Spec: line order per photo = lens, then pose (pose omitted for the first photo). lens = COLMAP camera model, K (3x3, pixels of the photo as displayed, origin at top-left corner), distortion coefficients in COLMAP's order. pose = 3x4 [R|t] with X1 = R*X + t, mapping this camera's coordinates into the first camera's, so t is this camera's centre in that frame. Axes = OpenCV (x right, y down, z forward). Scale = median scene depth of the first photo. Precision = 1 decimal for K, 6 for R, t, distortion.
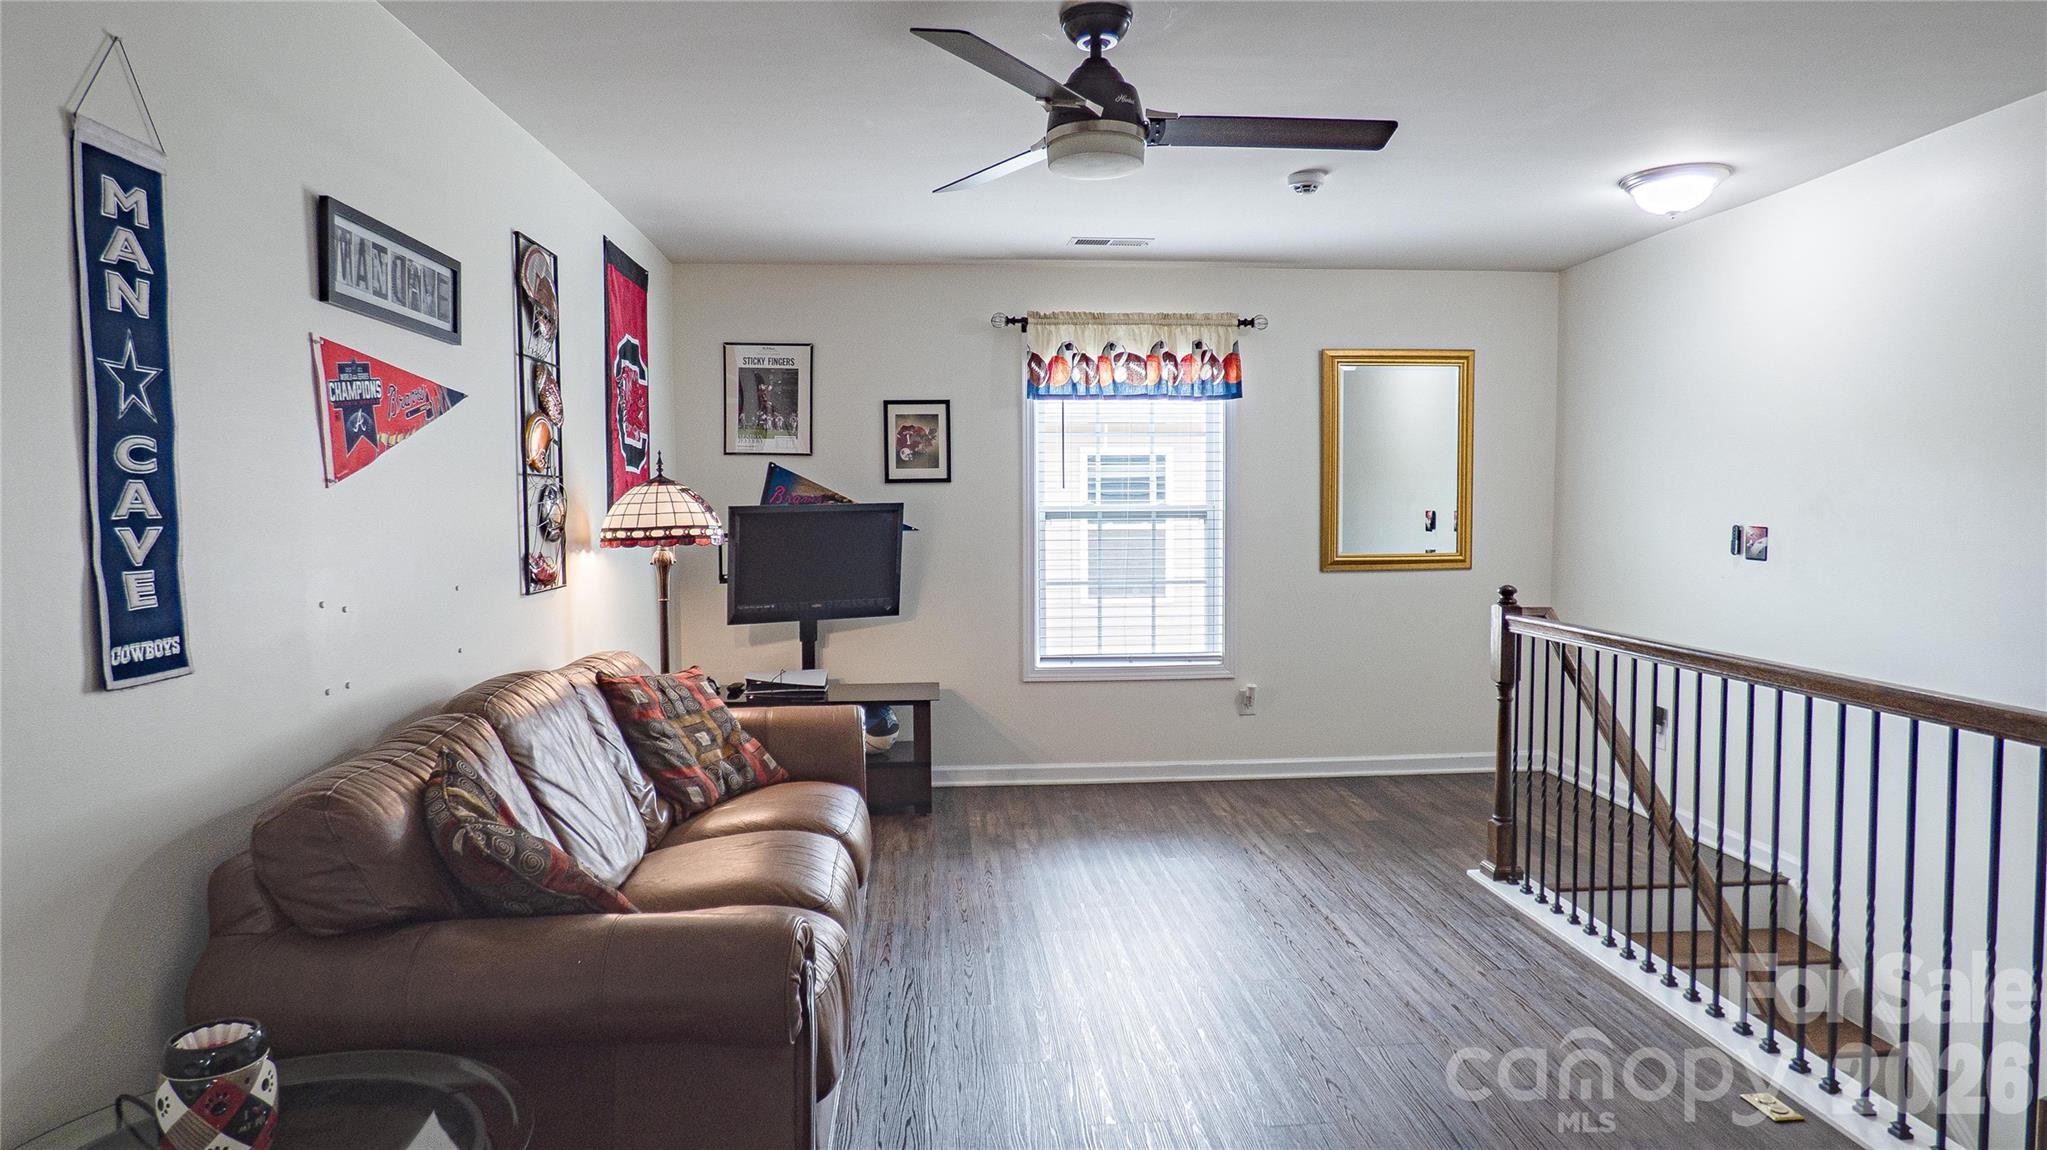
lens RADIAL K [[1223.3, 0, 1019.5], [0, 1223.3, 565.4], [0, 0, 1]] dist [-0.004631, -0.001951]
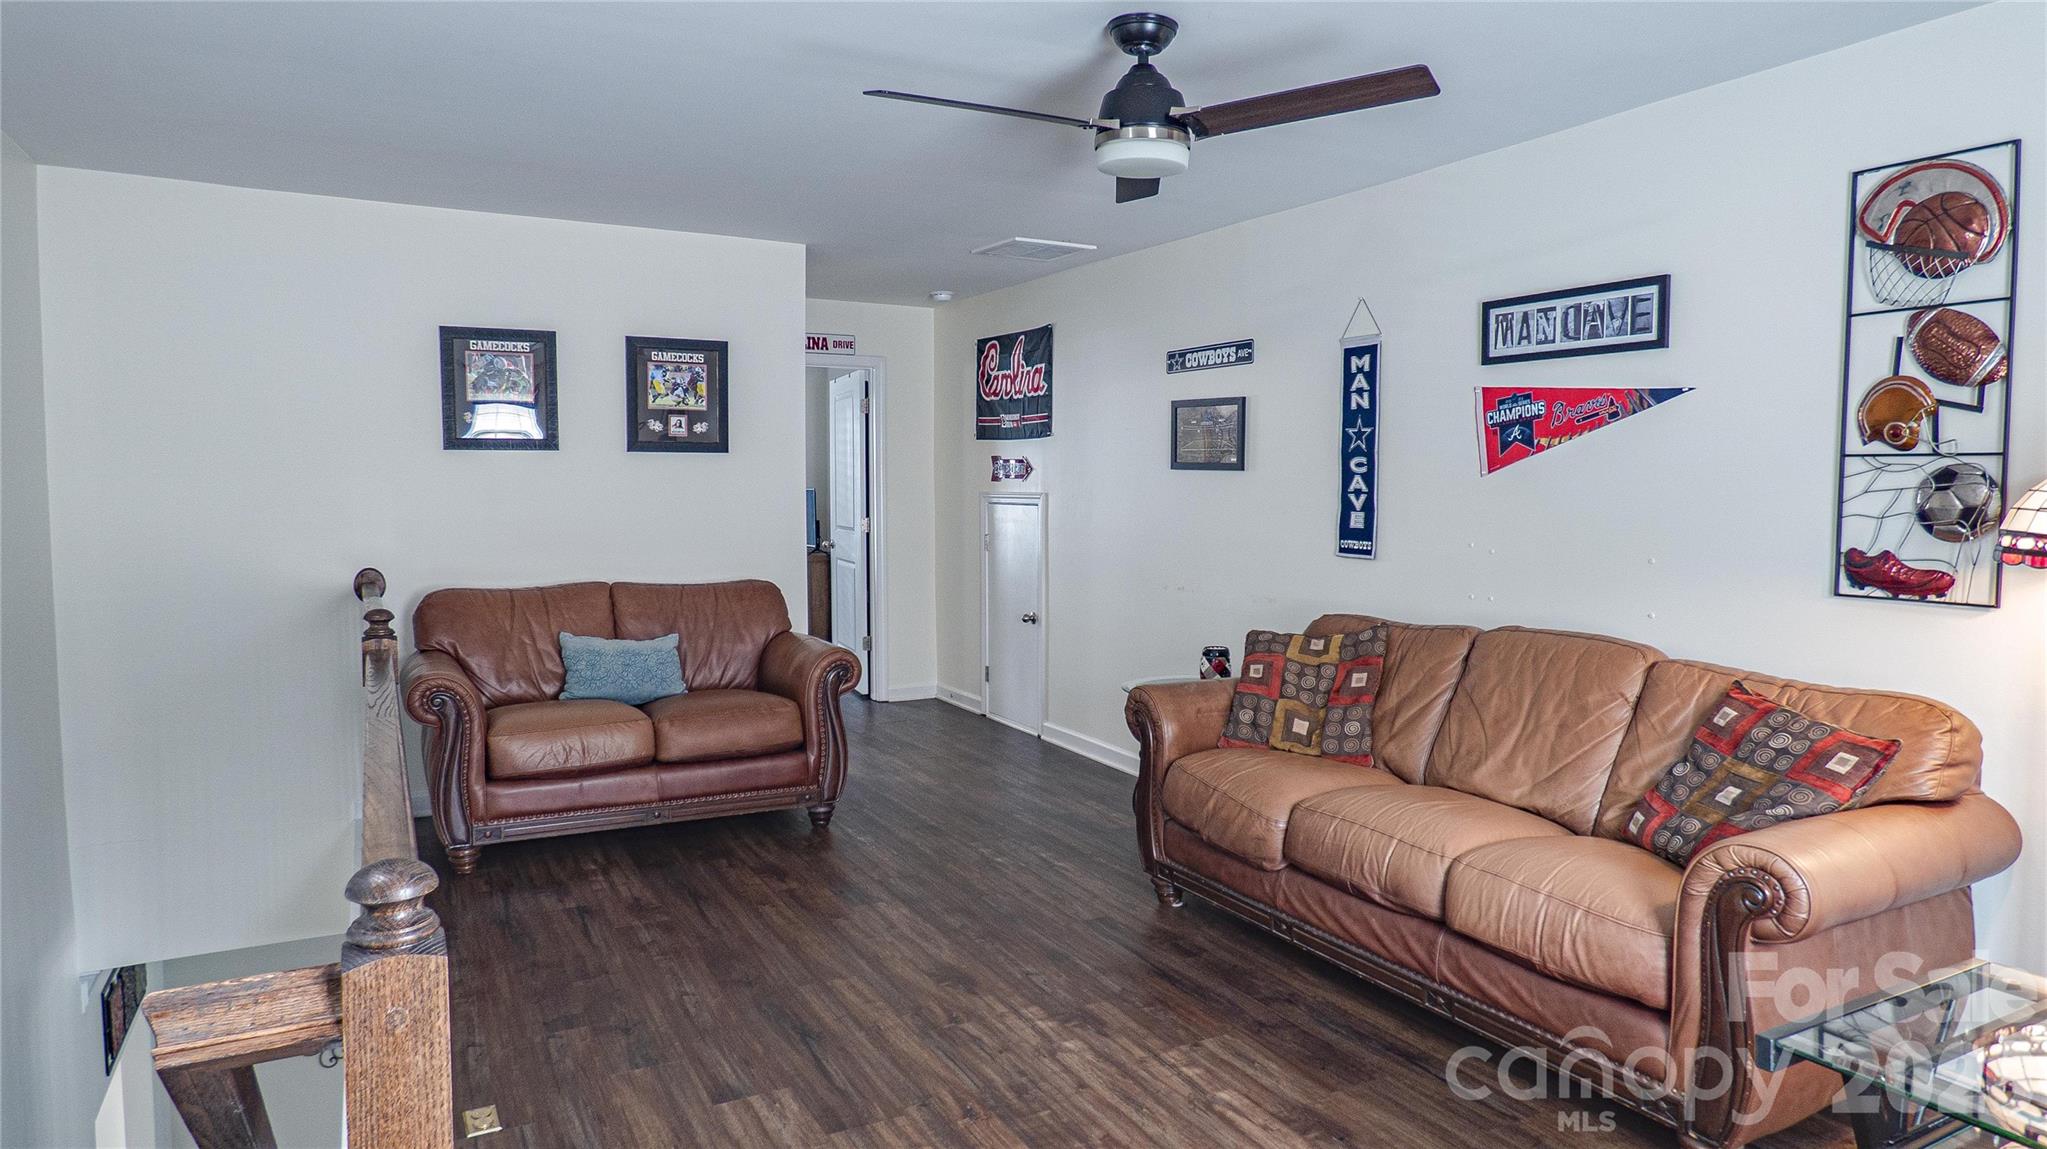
lens RADIAL K [[1223.3, 0, 1019.5], [0, 1223.3, 564.9], [0, 0, 1]] dist [-0.004631, -0.001951]
pose [[-0.914135, 0.034130, -0.403970, 0.909381], [-0.016551, 0.992477, 0.121305, -0.178803], [0.405071, 0.117575, -0.906694, 2.981418]]
